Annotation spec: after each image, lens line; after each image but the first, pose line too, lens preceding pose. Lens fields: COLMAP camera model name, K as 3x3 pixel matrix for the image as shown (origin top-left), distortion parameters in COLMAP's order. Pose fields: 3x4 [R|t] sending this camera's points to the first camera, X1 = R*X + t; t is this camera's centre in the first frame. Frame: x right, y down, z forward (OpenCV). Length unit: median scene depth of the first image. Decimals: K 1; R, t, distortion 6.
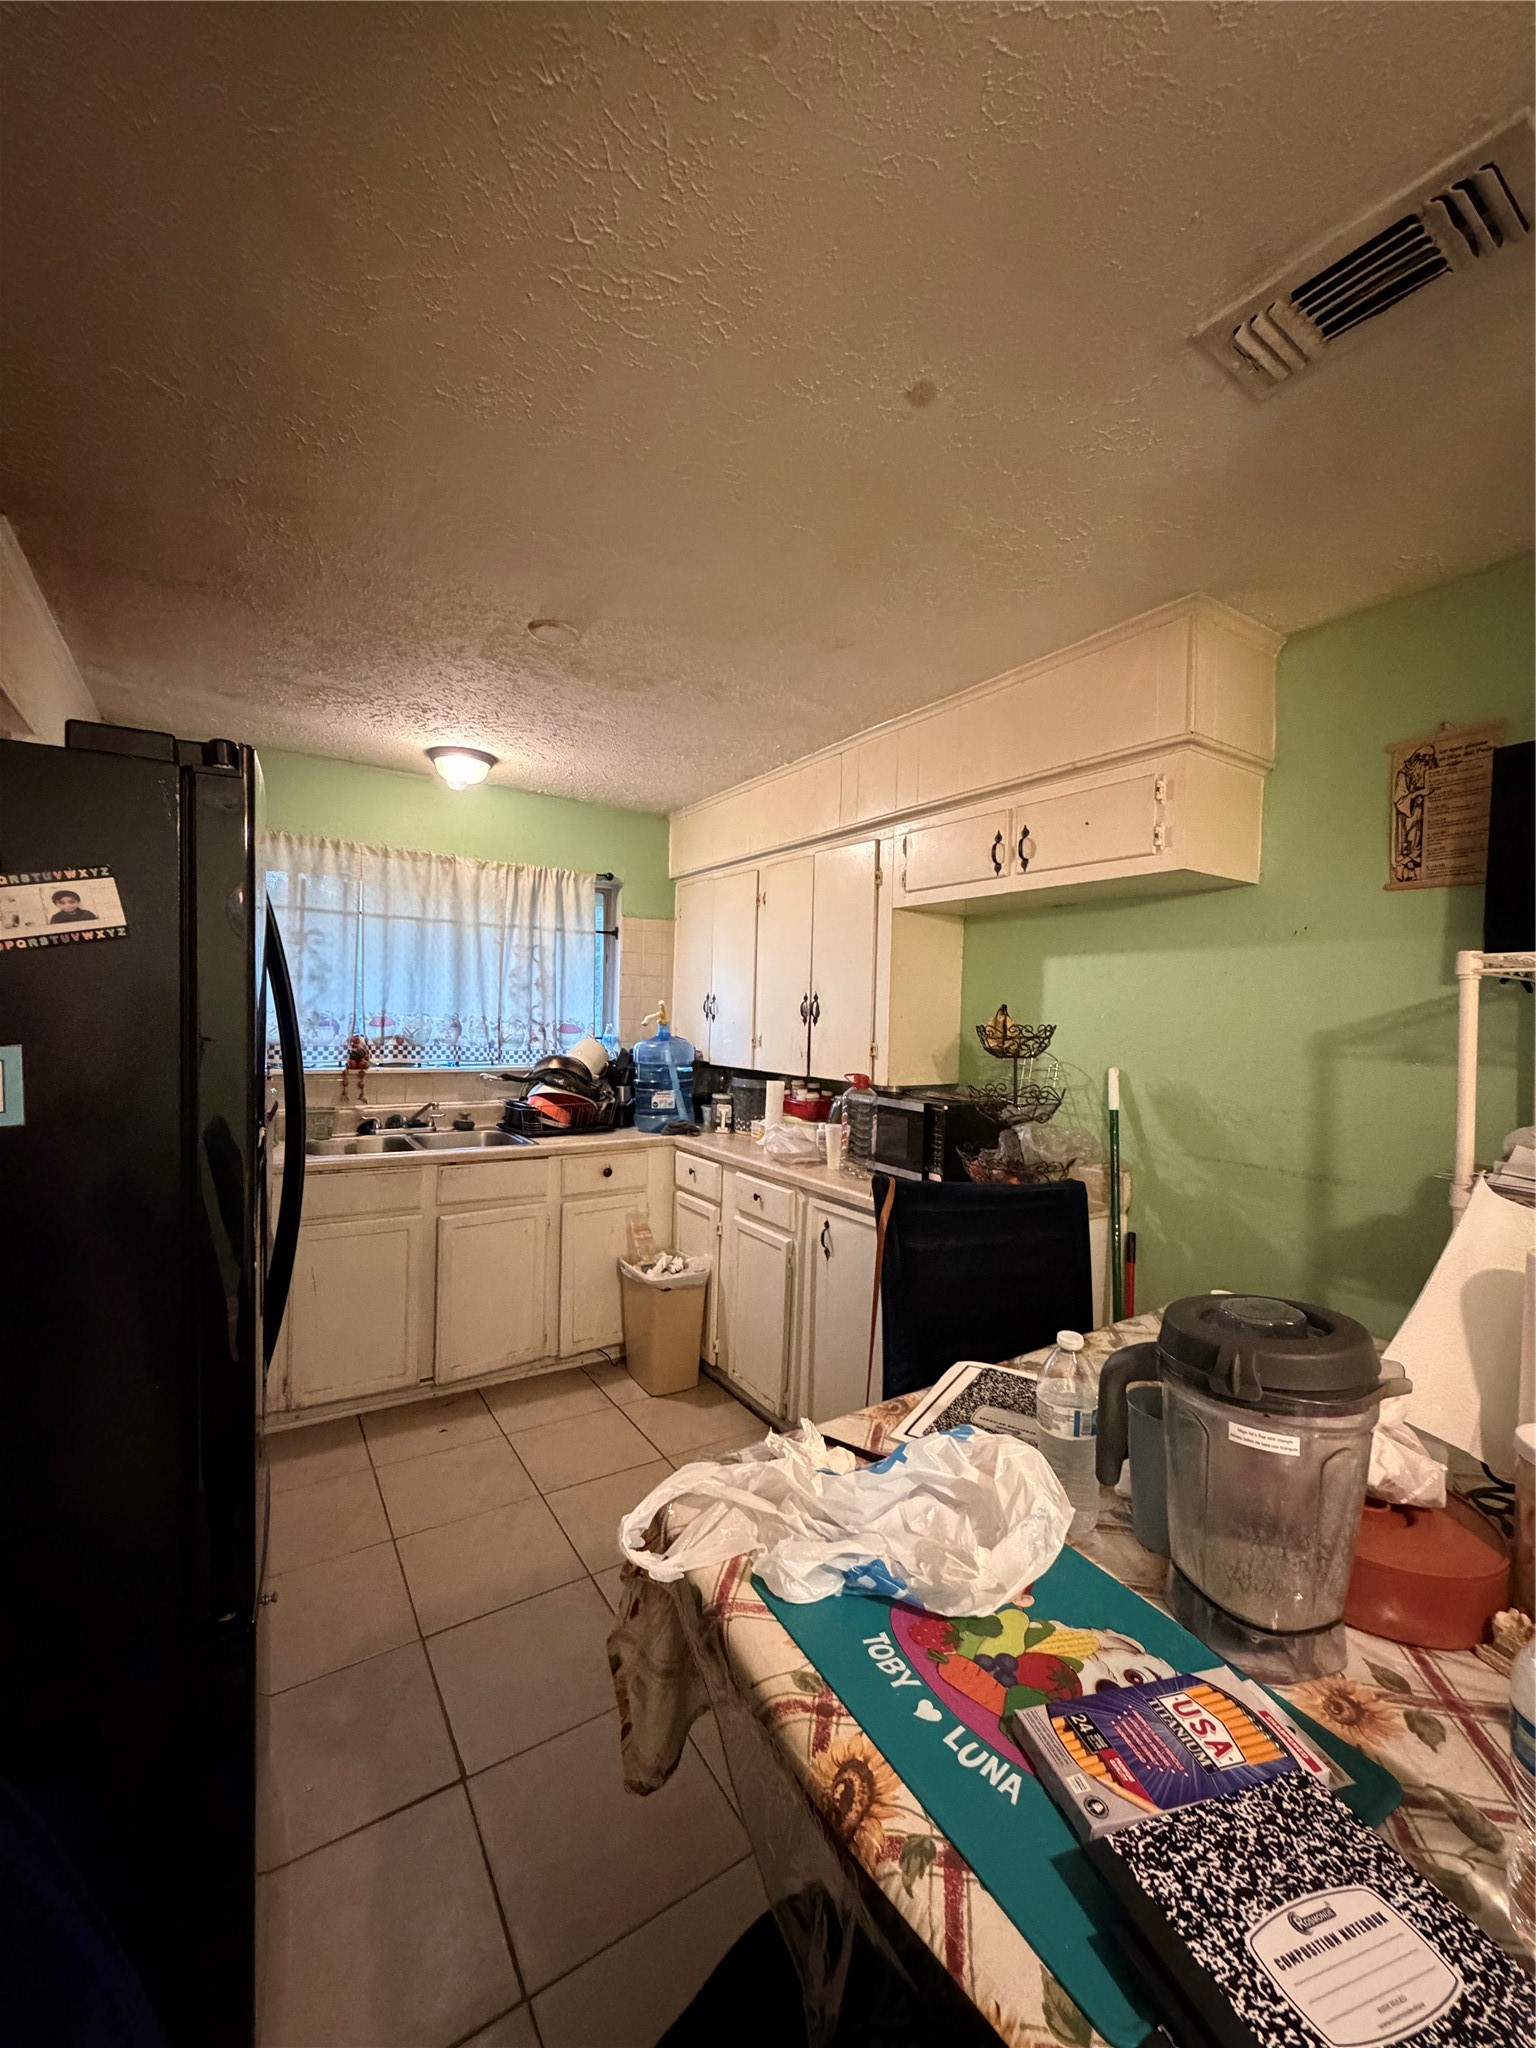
lens RADIAL K [[812.5, 0, 775.2], [0, 812.5, 1029.7], [0, 0, 1]] dist [-0.001115, 0.000386]
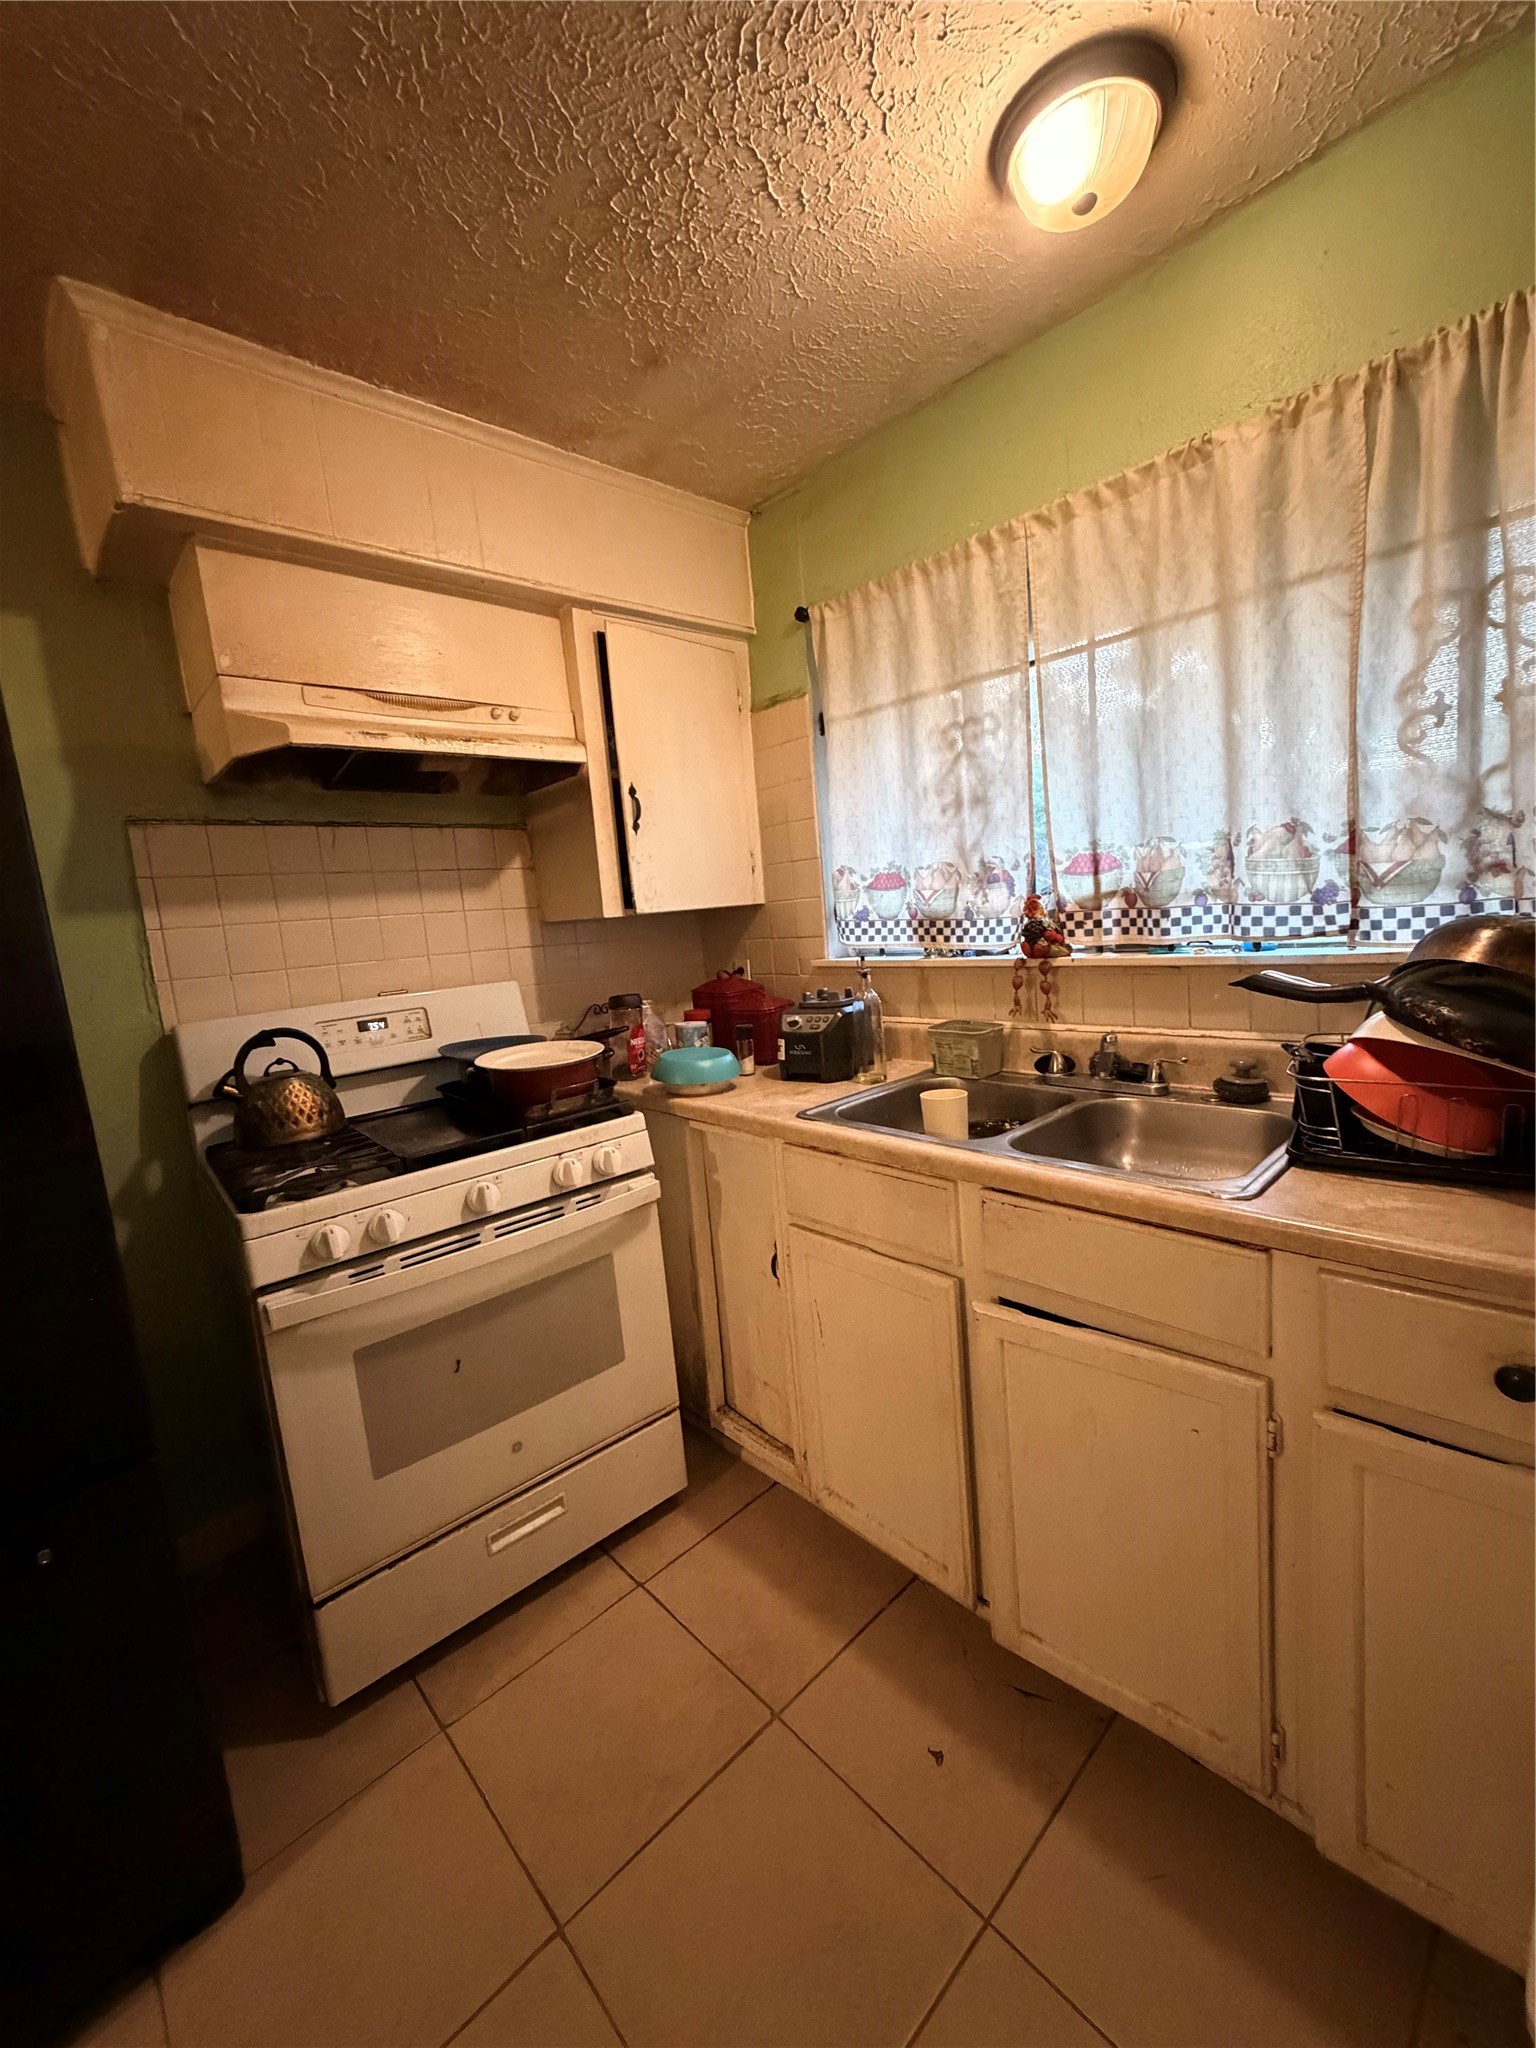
lens RADIAL K [[812.5, 0, 769.5], [0, 812.5, 1018.4], [0, 0, 1]] dist [-0.001115, 0.000386]
pose [[0.162159, 0.089185, -0.982726, -0.006352], [0.071847, 0.992197, 0.101900, 0.019576], [0.984146, -0.087130, 0.154486, 0.707757]]
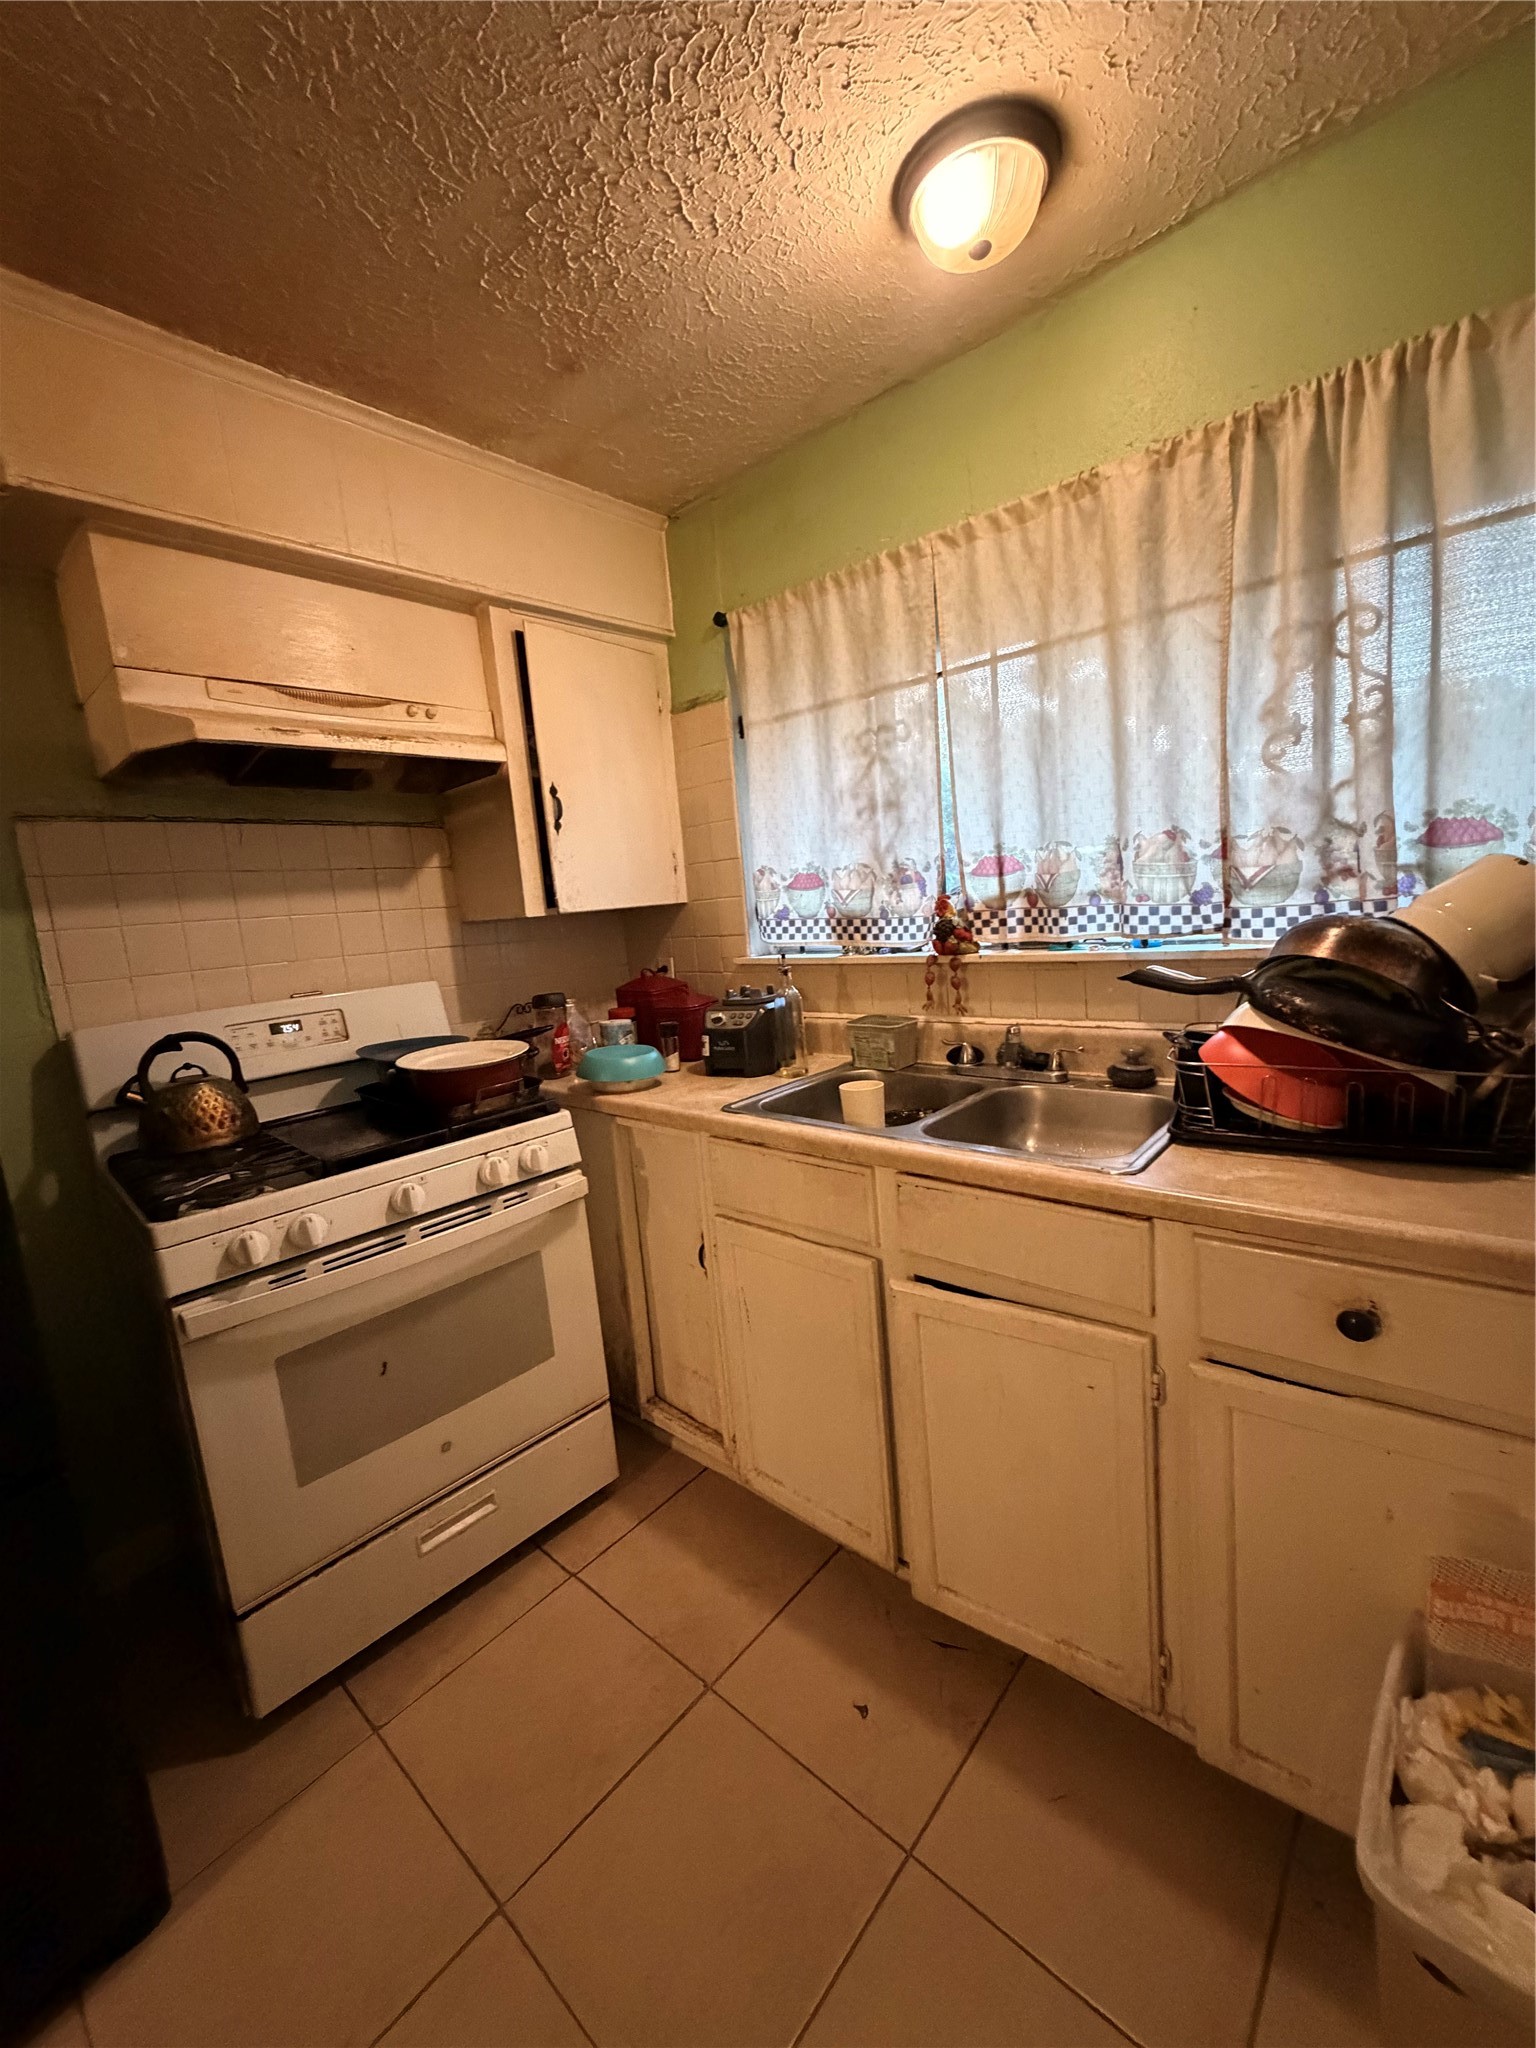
lens RADIAL K [[812.5, 0, 768.5], [0, 812.5, 1019.1], [0, 0, 1]] dist [-0.001115, 0.000386]
pose [[0.254100, 0.091010, -0.962887, 0.008325], [0.074666, 0.990746, 0.113347, 0.018176], [0.964292, -0.100696, 0.244953, 0.704633]]
